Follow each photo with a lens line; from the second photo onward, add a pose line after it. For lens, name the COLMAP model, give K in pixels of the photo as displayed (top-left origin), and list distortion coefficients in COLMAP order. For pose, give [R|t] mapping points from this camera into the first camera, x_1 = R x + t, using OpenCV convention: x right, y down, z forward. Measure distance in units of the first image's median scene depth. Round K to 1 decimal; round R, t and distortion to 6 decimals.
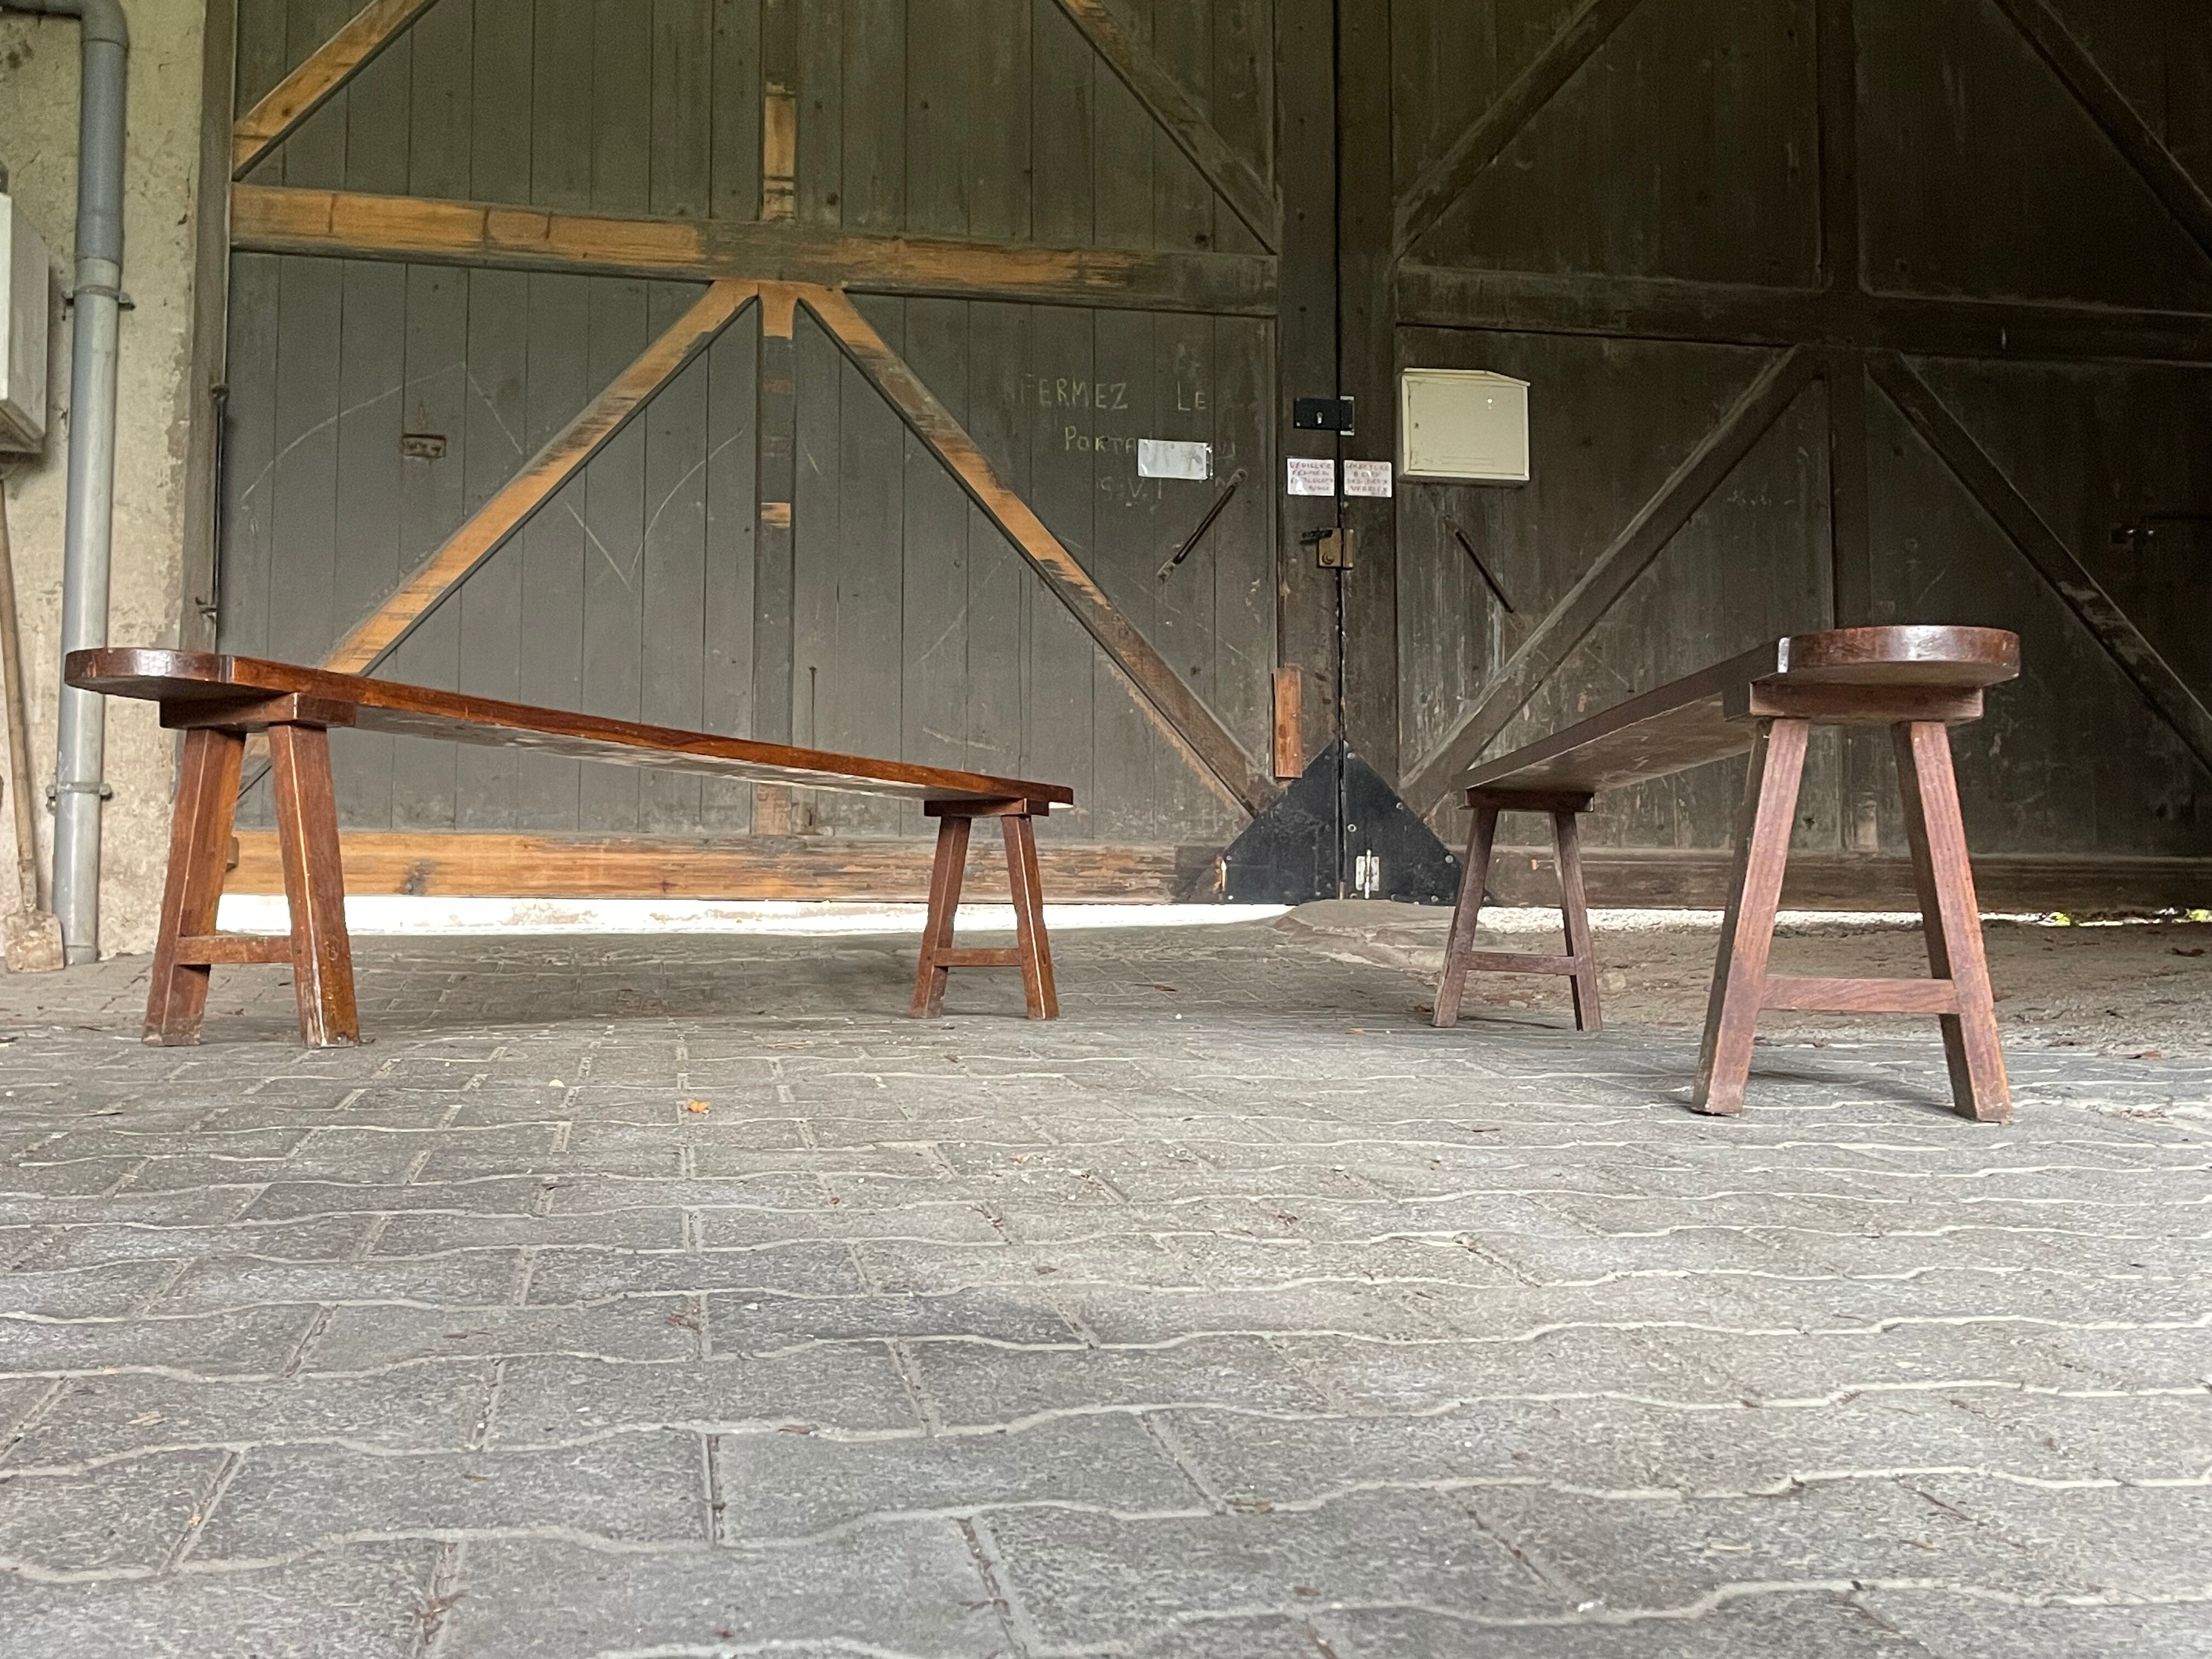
lens RADIAL K [[2348.8, 0, 1090.3], [0, 2348.8, 792.6], [0, 0, 1]] dist [0.053142, 0.000000]
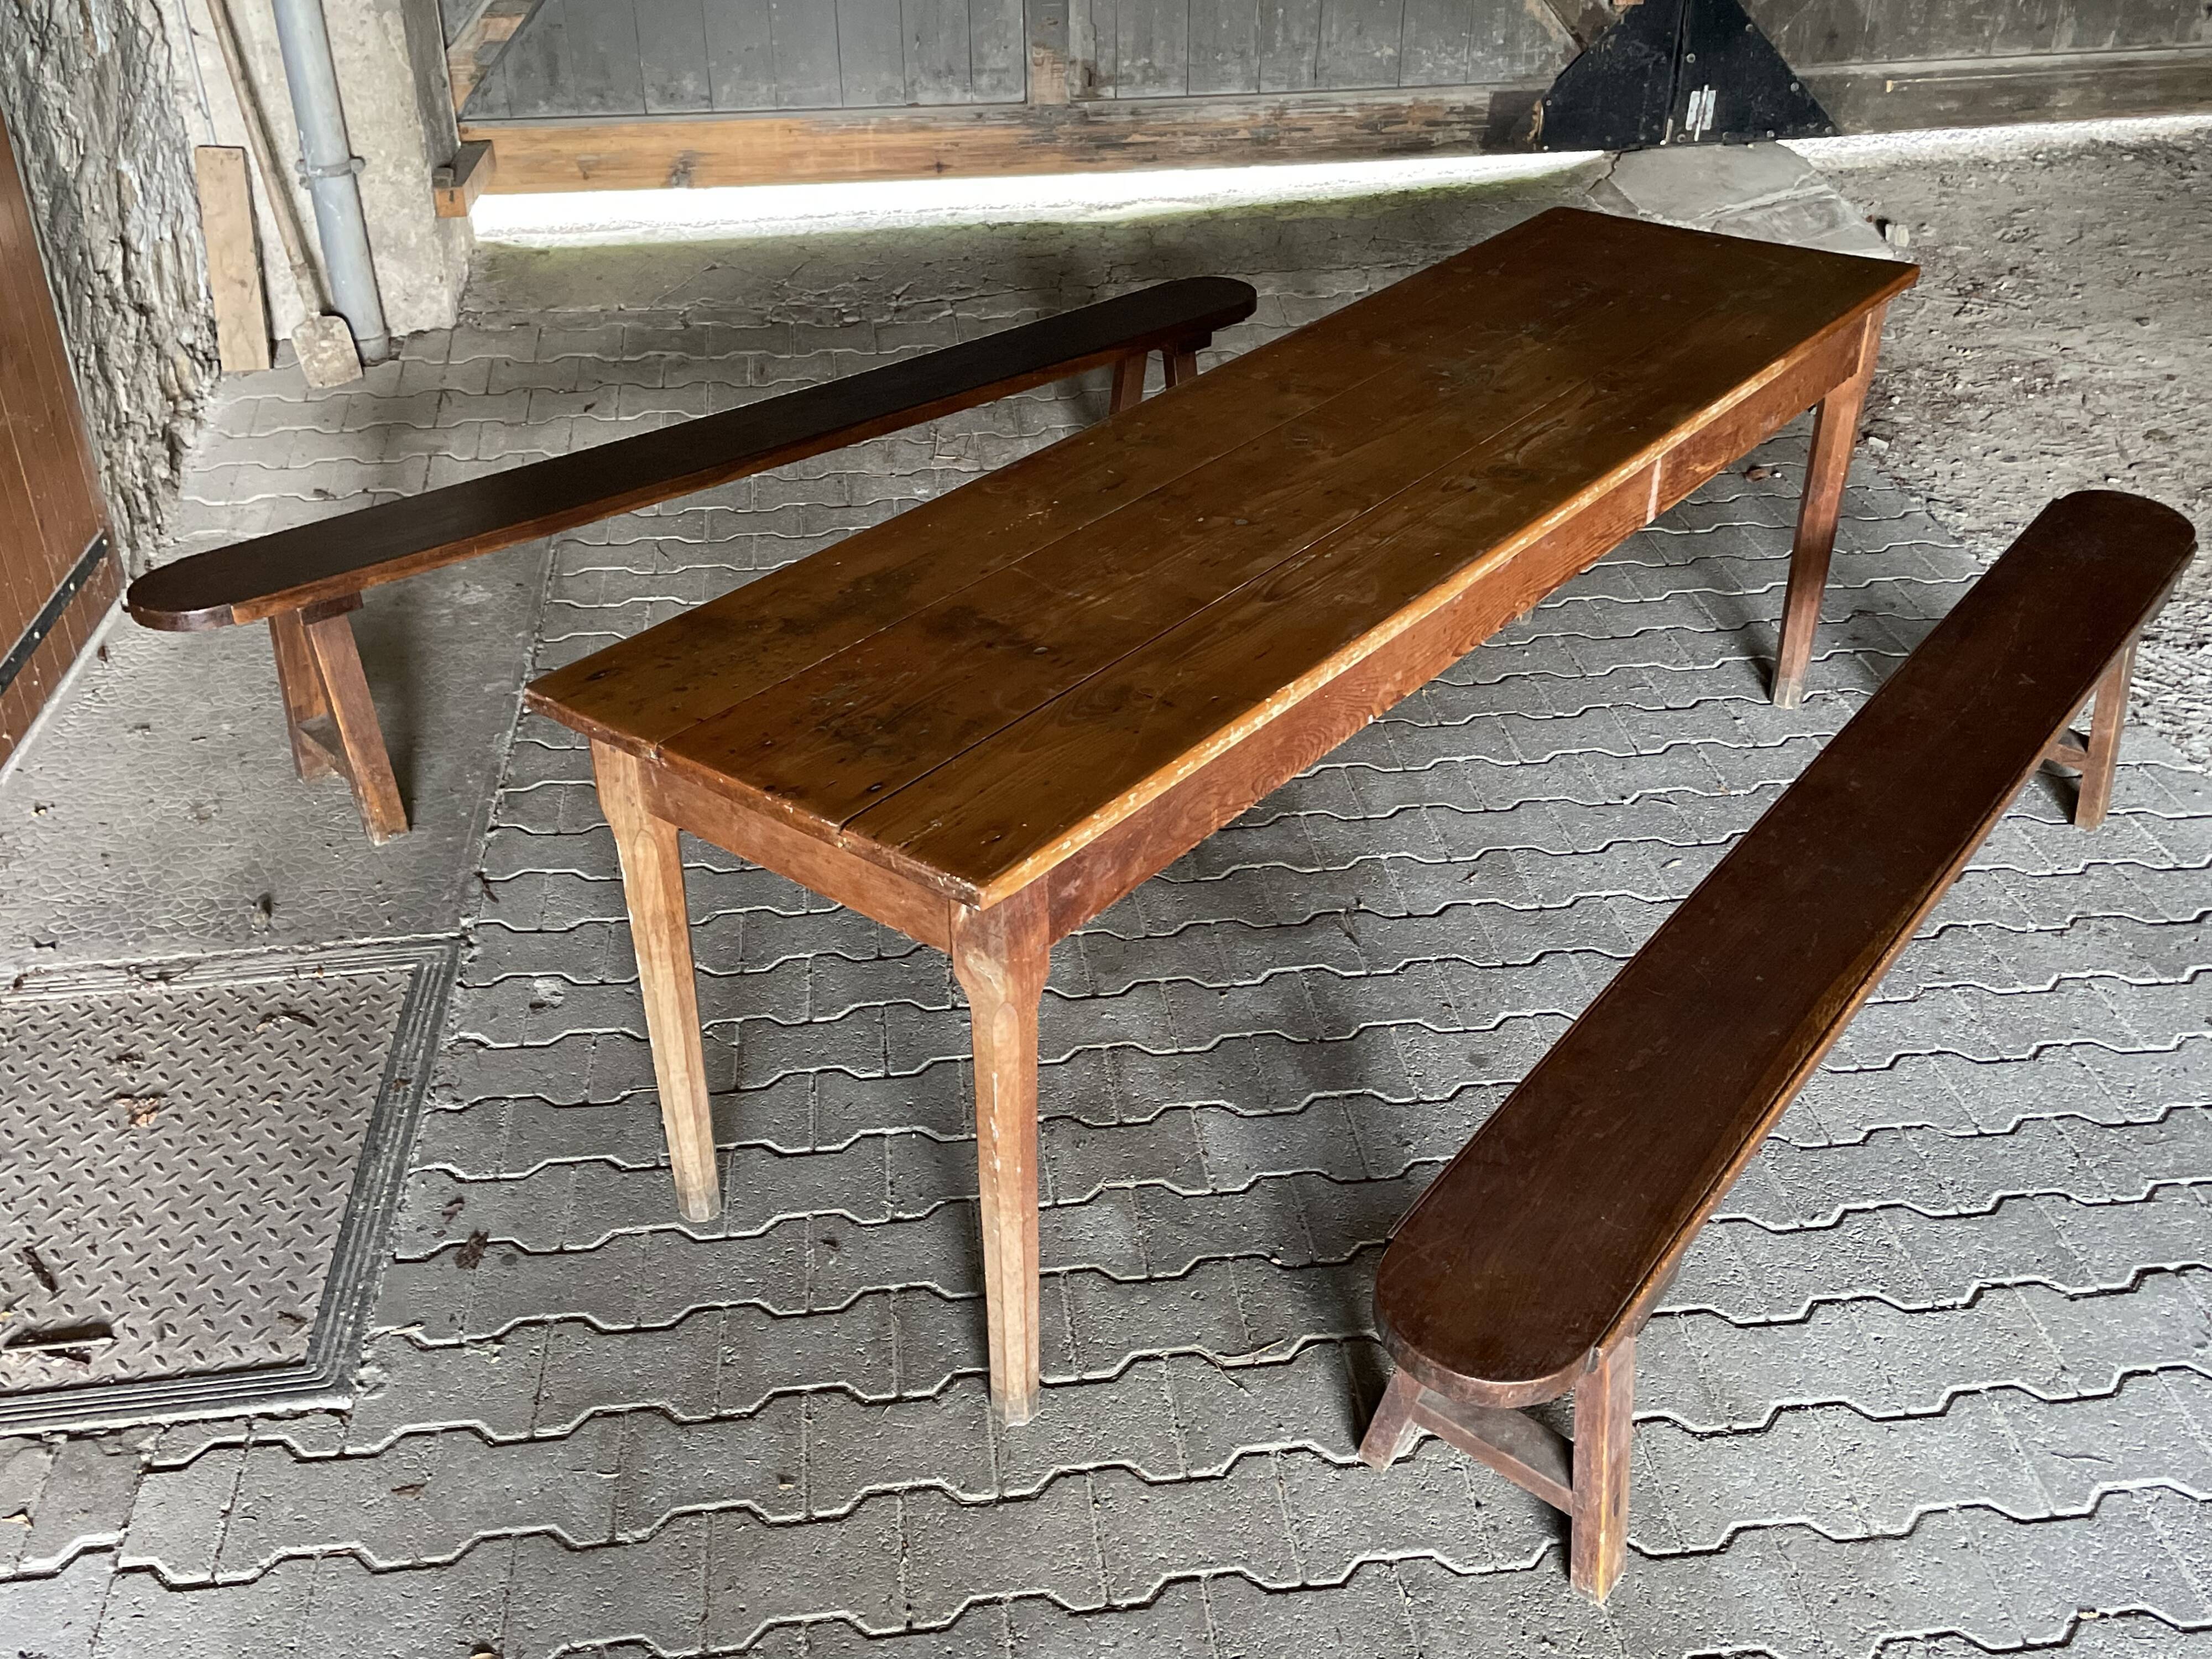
lens RADIAL K [[2095.7, 0, 1082.8], [0, 2095.7, 817.5], [0, 0, 1]] dist [0.035330, 0.000000]
pose [[0.997845, 0.023849, -0.061135, -0.064613], [0.016885, 0.806941, 0.590391, -0.235398], [0.063412, -0.590150, 0.804799, 0.173342]]
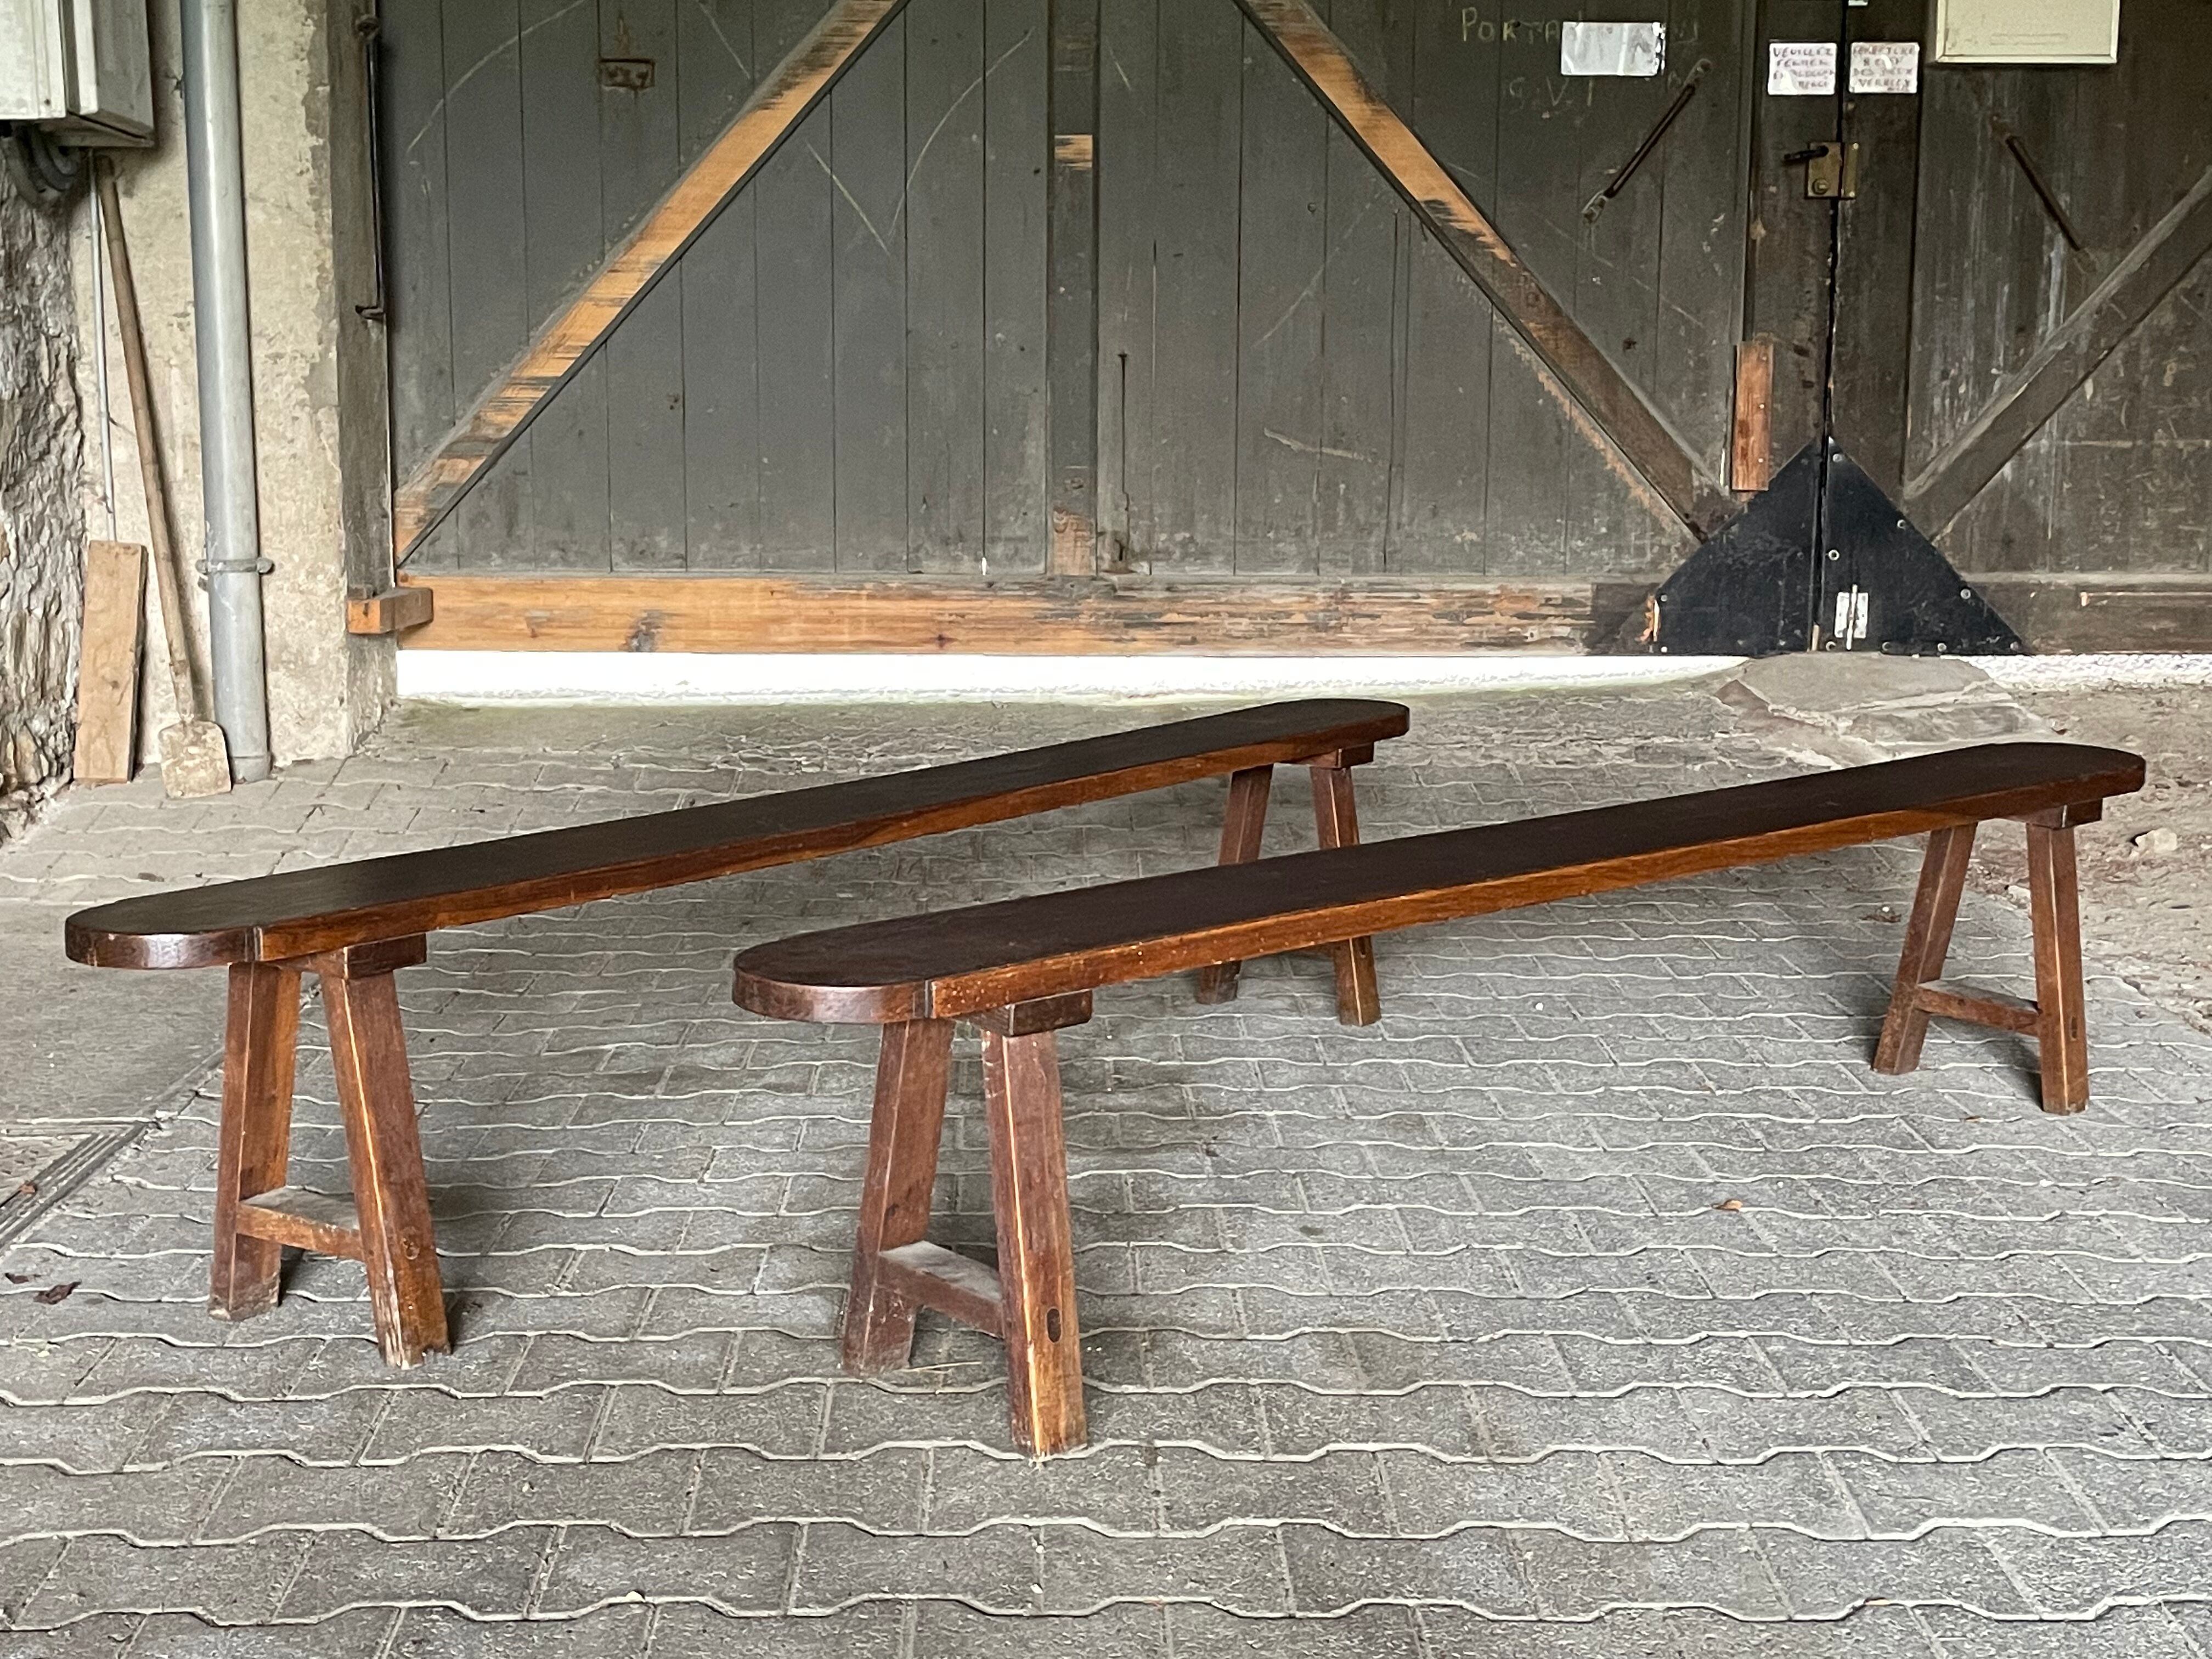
lens RADIAL K [[2903.3, 0, 1105.8], [0, 2903.3, 835.9], [0, 0, 1]] dist [0.072460, 0.000000]
pose [[0.987768, 0.026853, -0.153602, 0.027595], [0.010231, 0.971776, 0.235683, -0.124208], [0.155595, -0.234371, 0.959615, 0.040438]]
